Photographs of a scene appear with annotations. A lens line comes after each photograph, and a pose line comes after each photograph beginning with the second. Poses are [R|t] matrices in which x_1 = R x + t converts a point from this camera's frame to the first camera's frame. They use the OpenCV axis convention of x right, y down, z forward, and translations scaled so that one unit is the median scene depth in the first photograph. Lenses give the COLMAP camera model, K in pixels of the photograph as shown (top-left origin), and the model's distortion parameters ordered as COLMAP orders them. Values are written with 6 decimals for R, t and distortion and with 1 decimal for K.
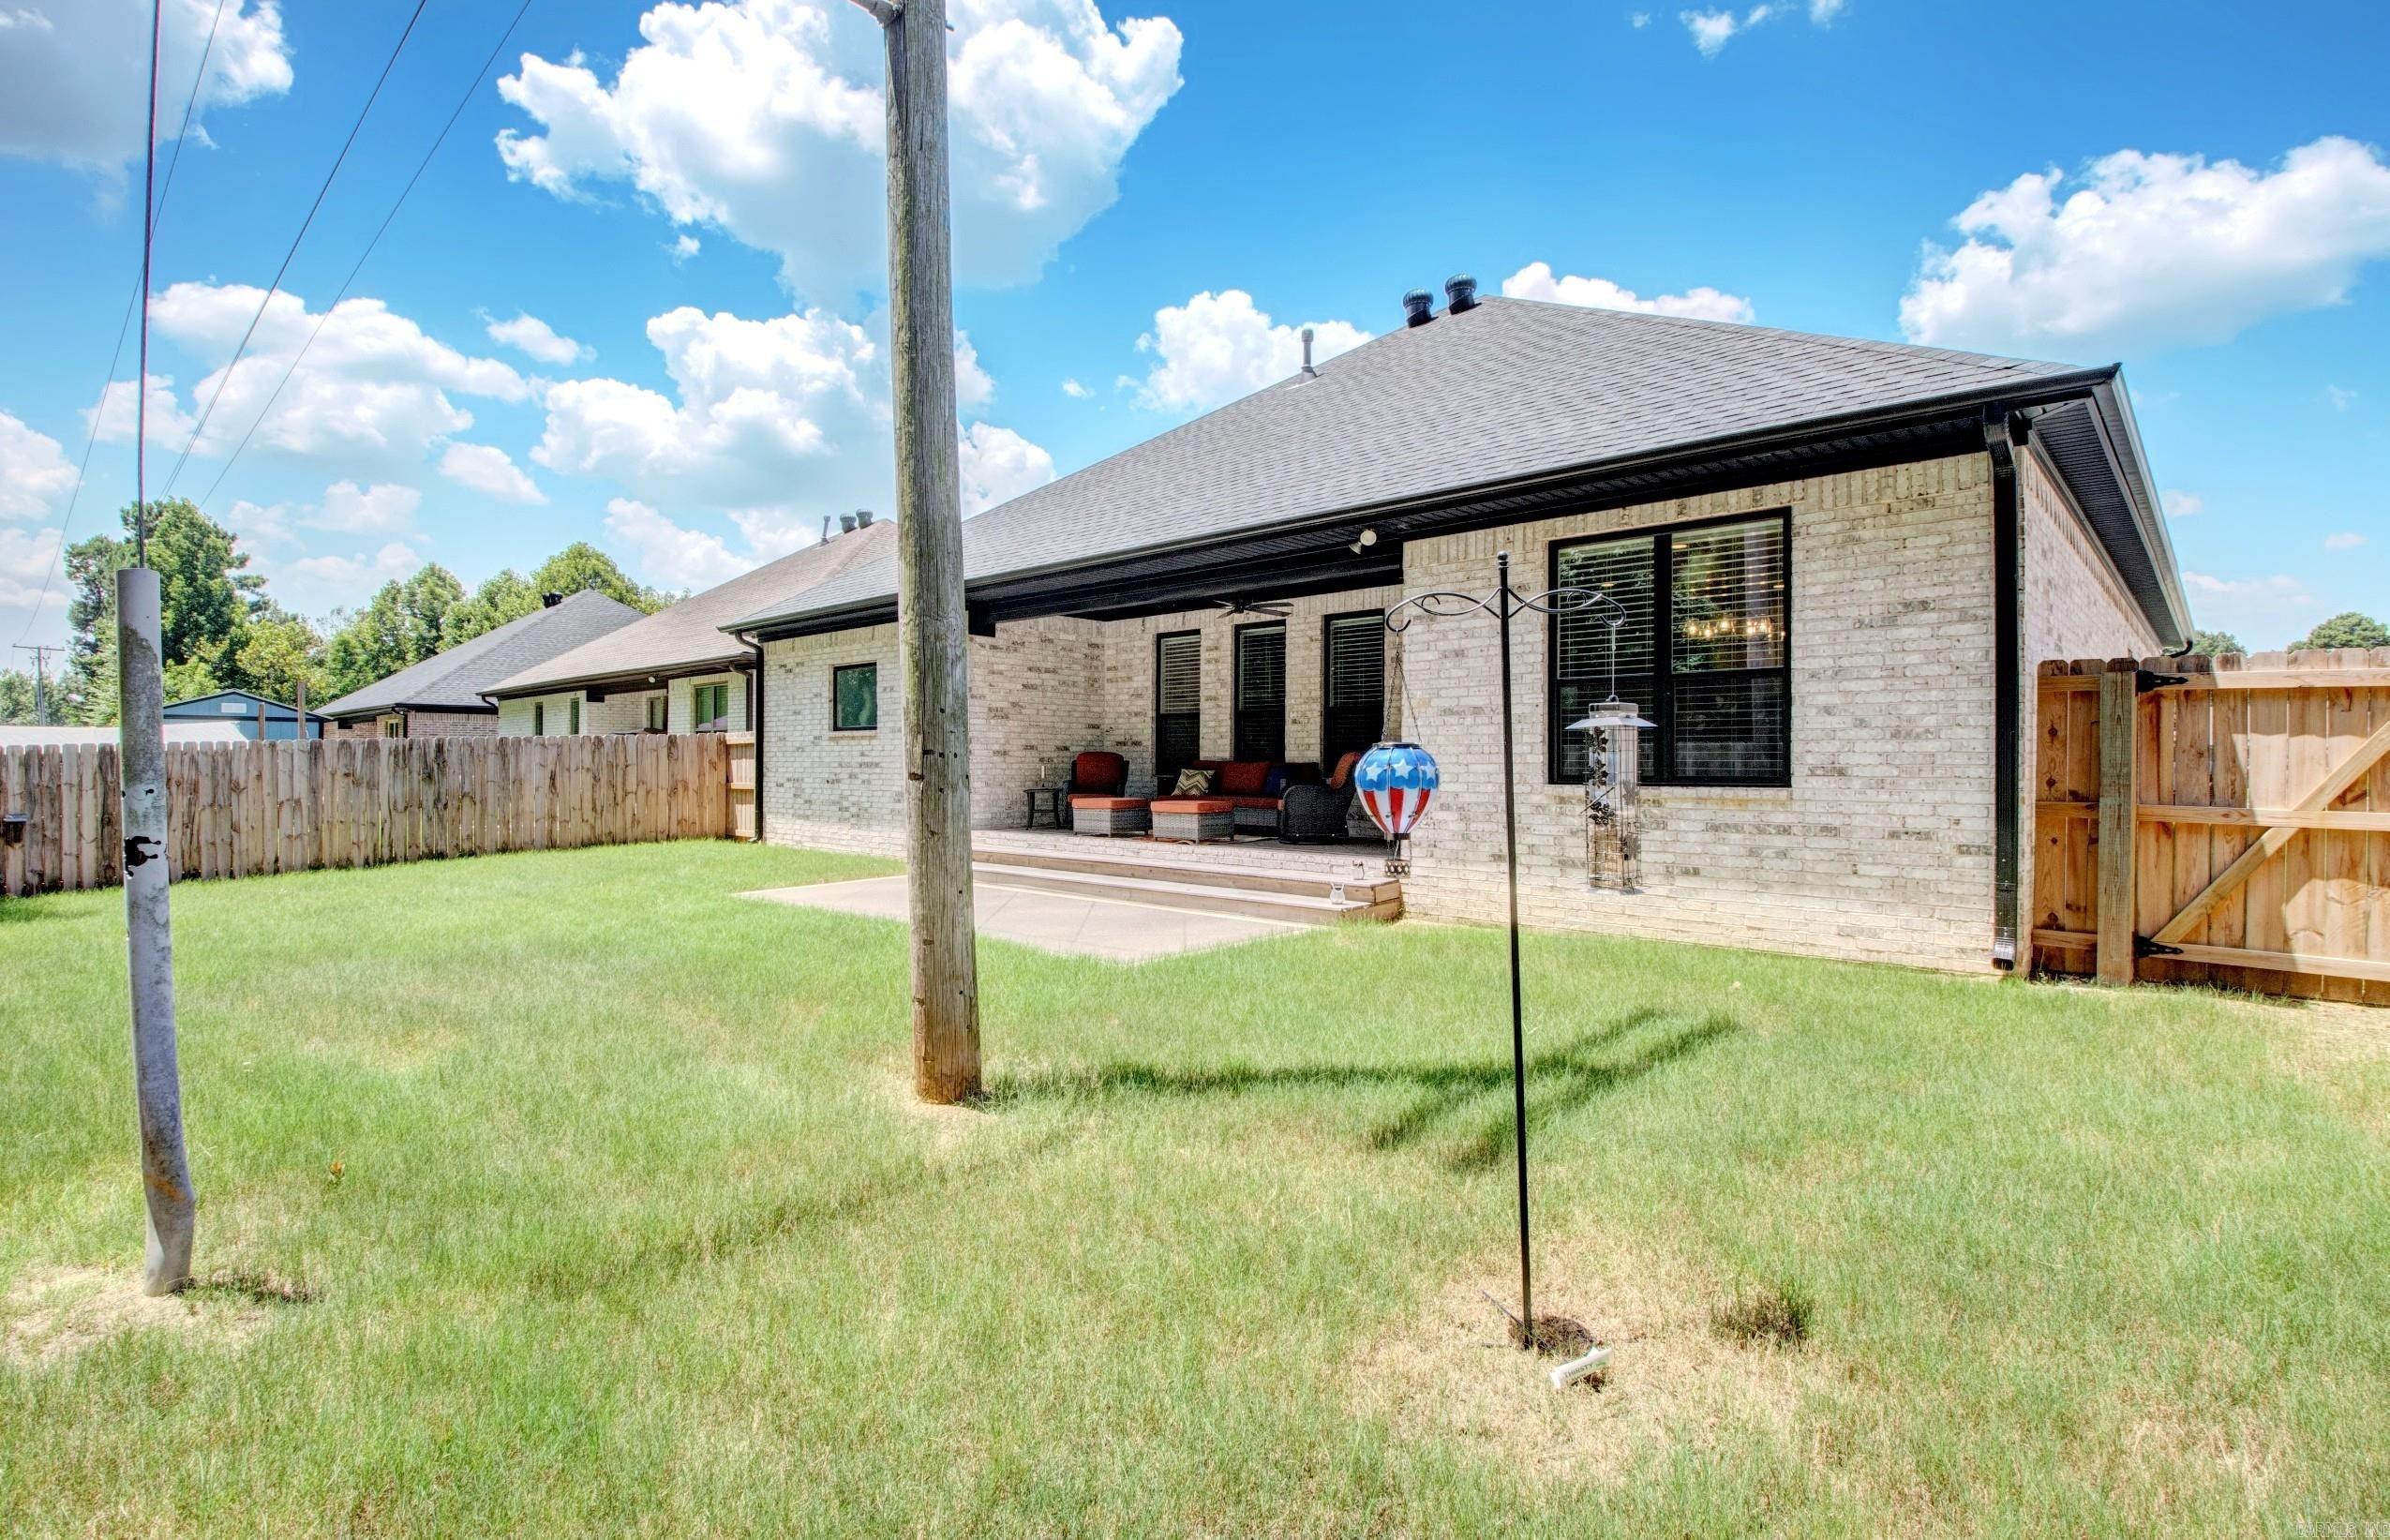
lens RADIAL K [[1116.8, 0, 1204.0], [0, 1116.8, 766.4], [0, 0, 1]] dist [-0.010234, -0.006128]
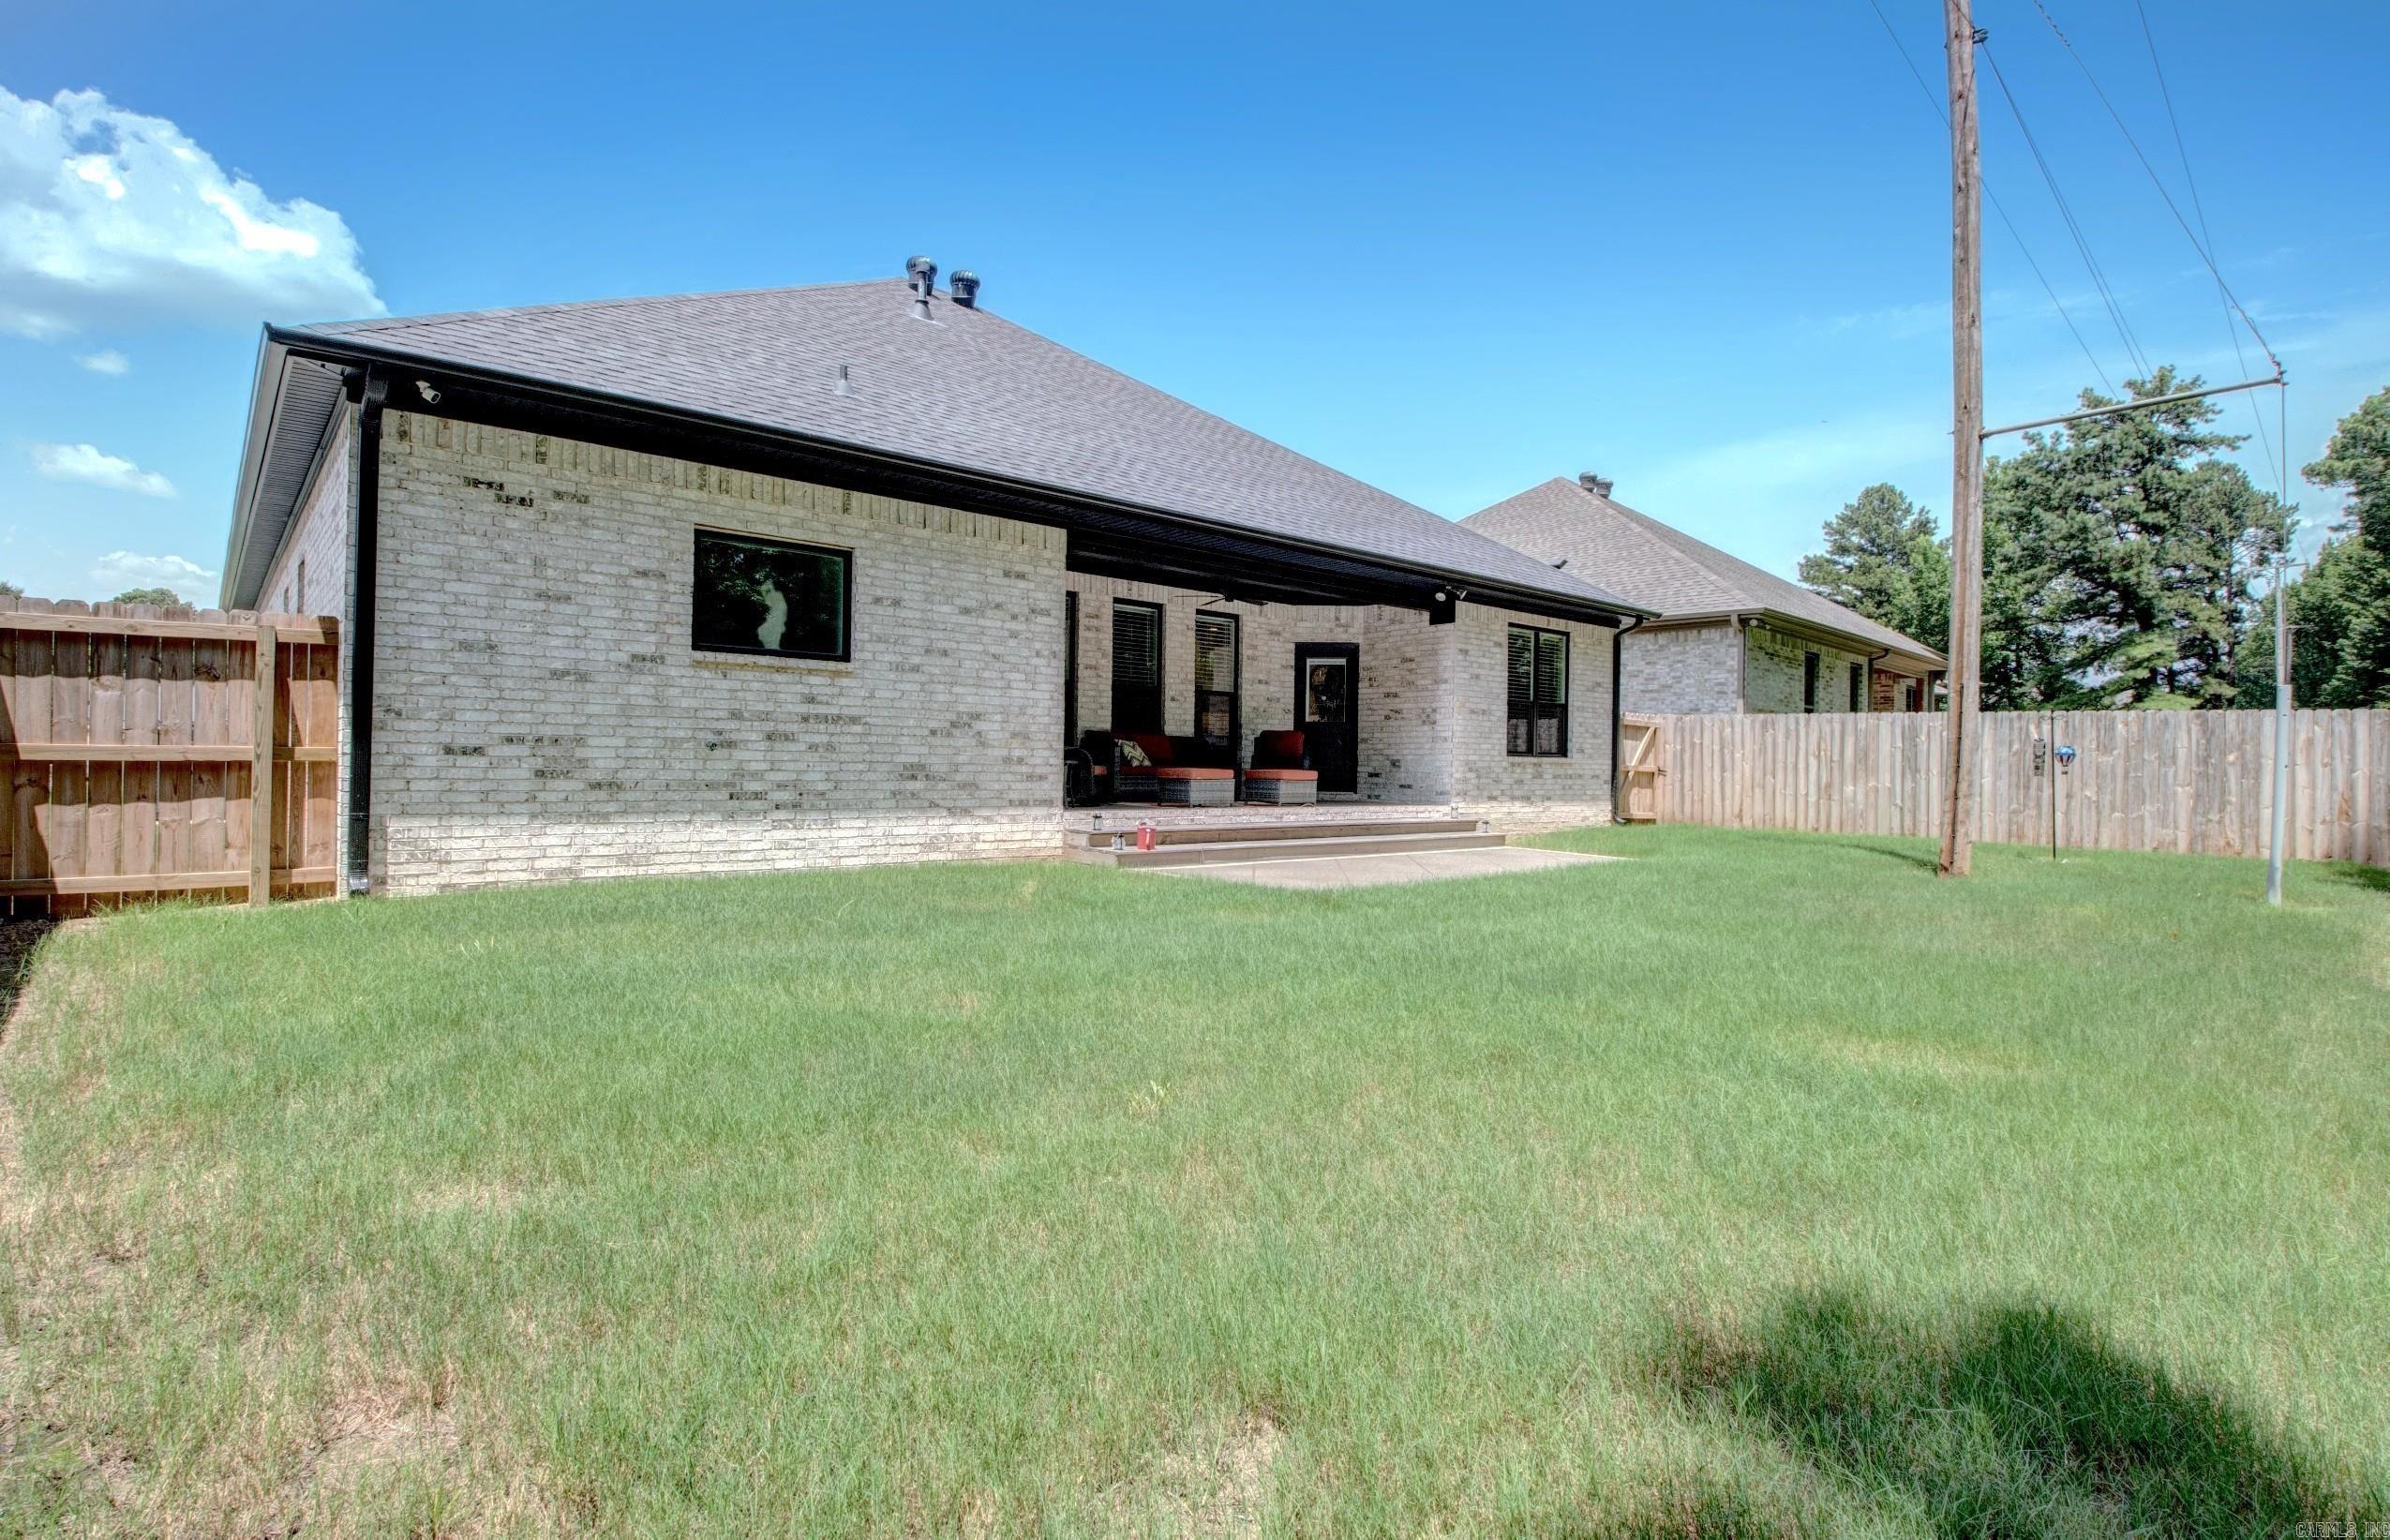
lens RADIAL K [[1116.8, 0, 1187.3], [0, 1116.8, 767.9], [0, 0, 1]] dist [-0.010234, -0.006128]
pose [[0.113583, -0.004224, 0.993520, -0.927972], [-0.013427, 0.999893, 0.005786, 0.019727], [-0.993438, -0.013997, 0.113514, 0.782960]]
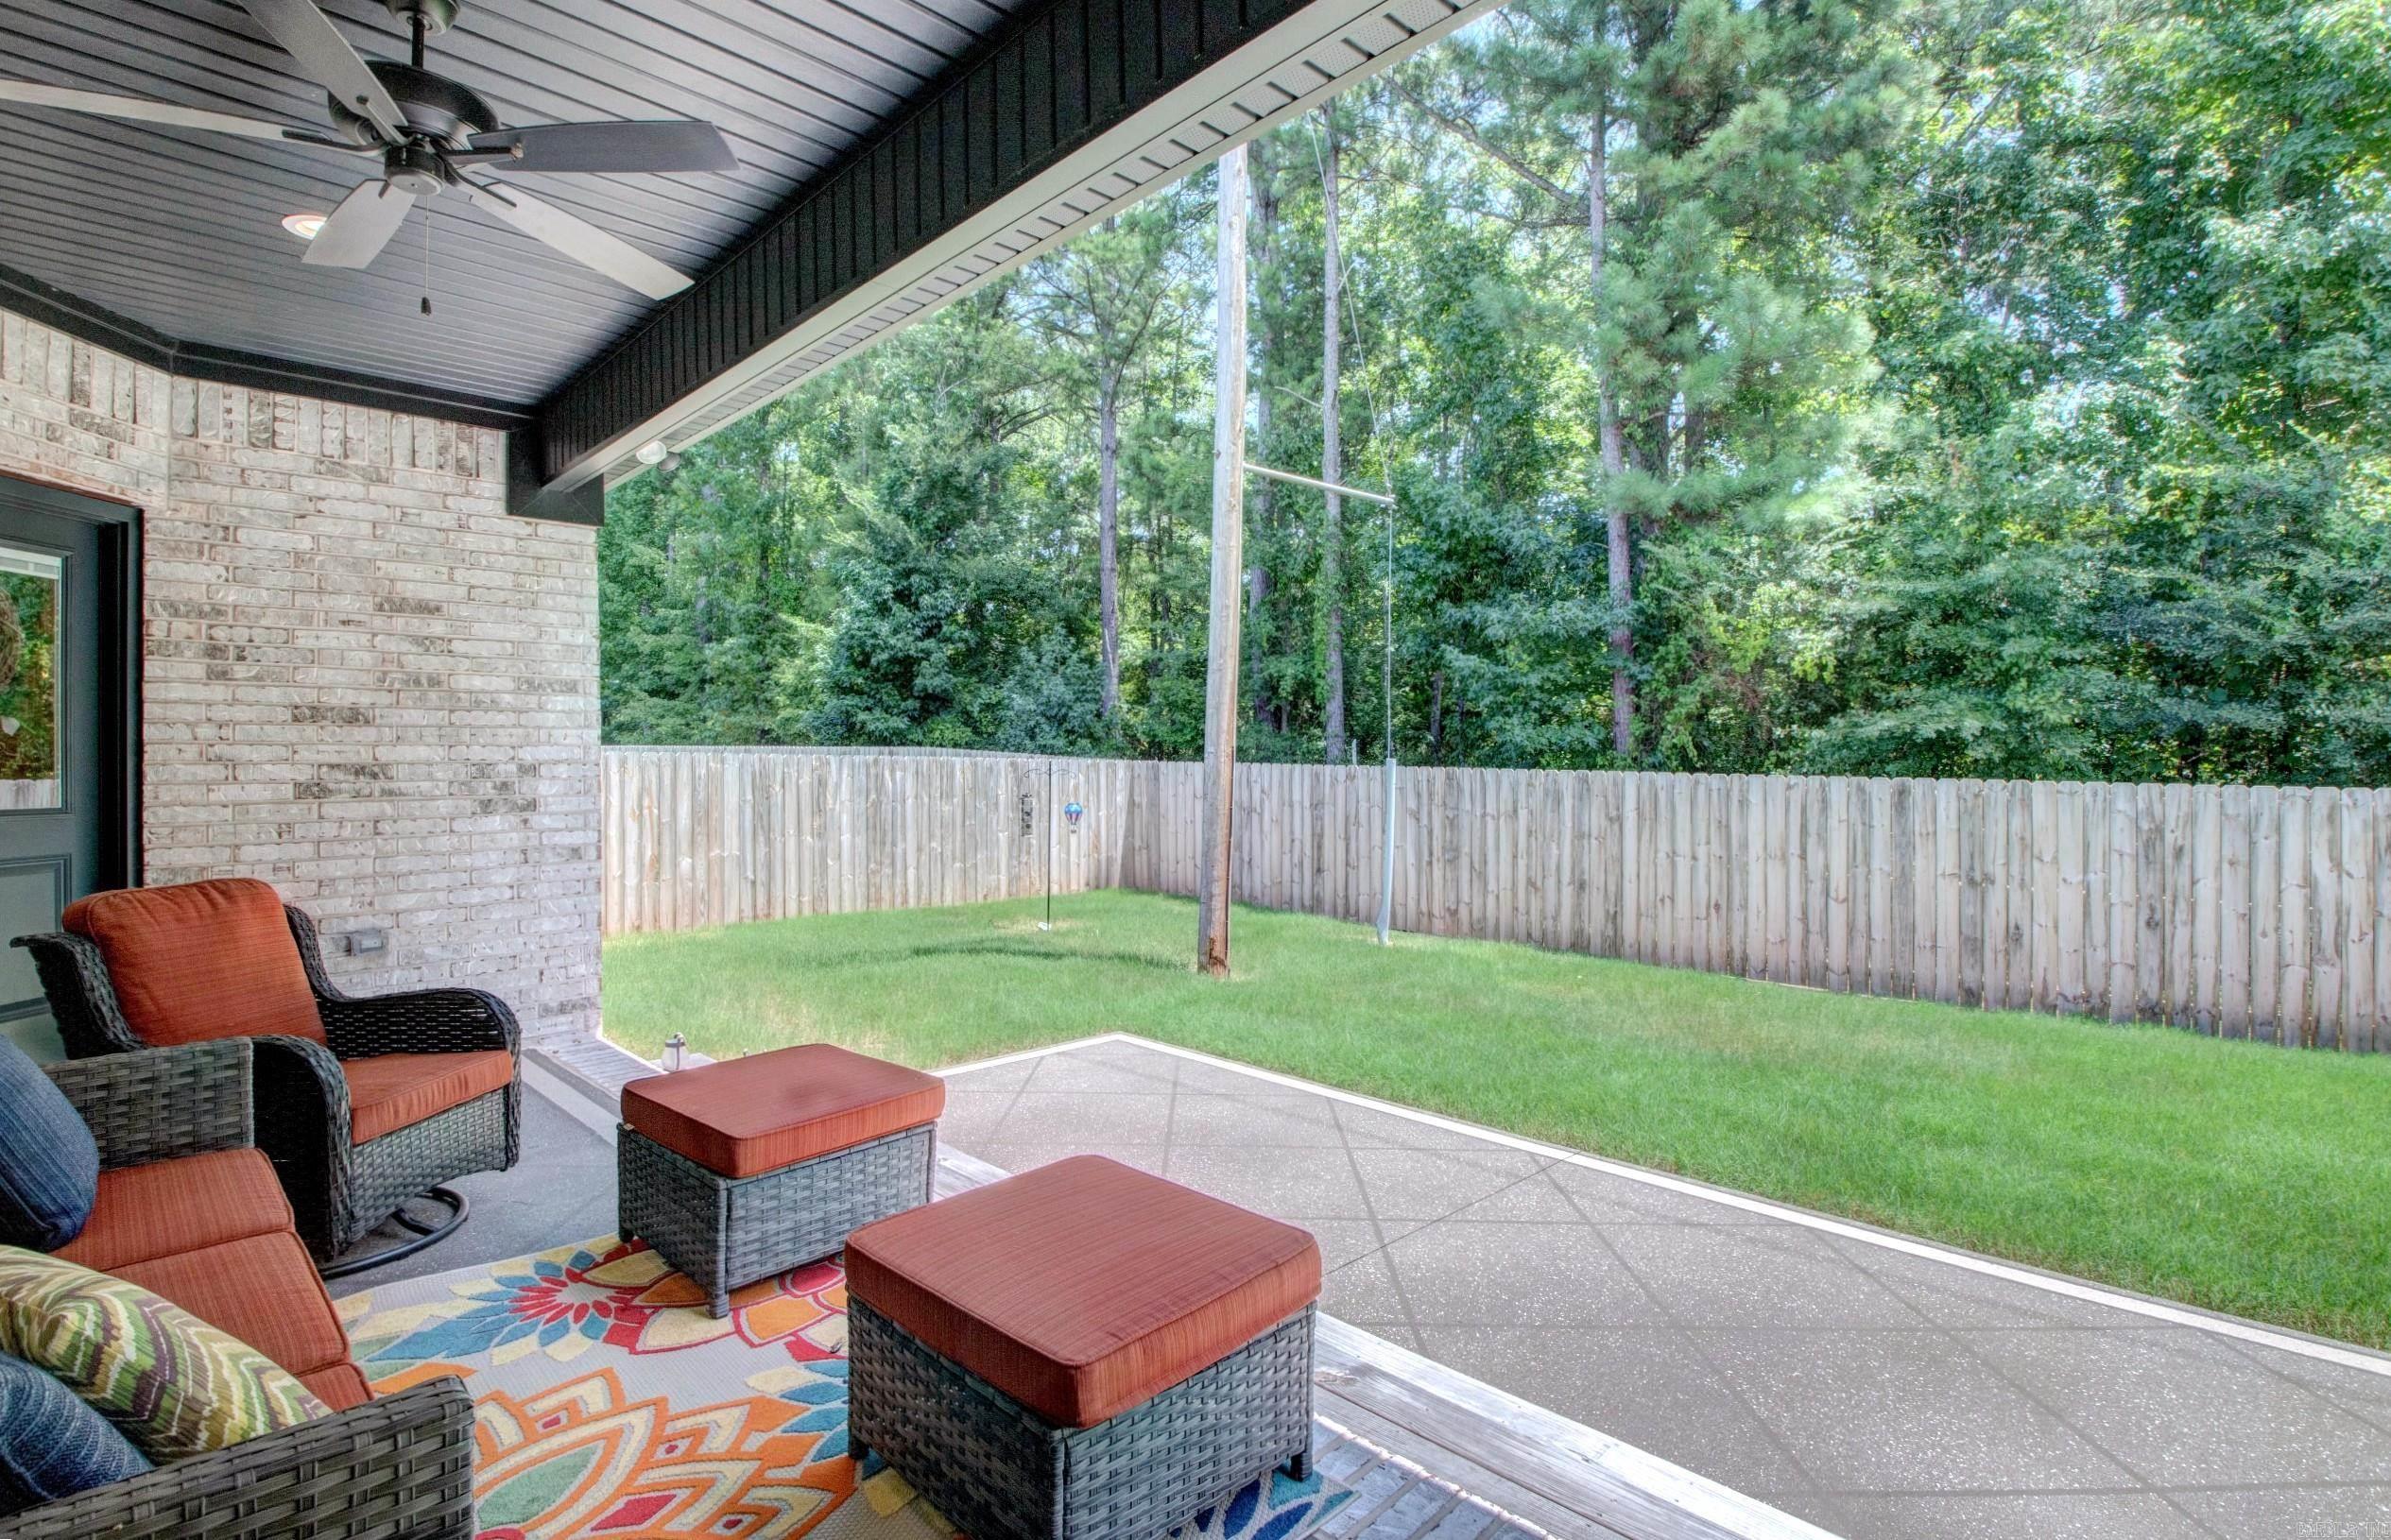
lens RADIAL K [[1117.1, 0, 1187.1], [0, 1117.1, 765.9], [0, 0, 1]] dist [-0.010234, -0.006128]
pose [[-0.998868, -0.001124, 0.047555, -0.101968], [-0.000898, 0.999988, 0.004763, -0.033887], [-0.047560, 0.004715, -0.998857, 1.008974]]
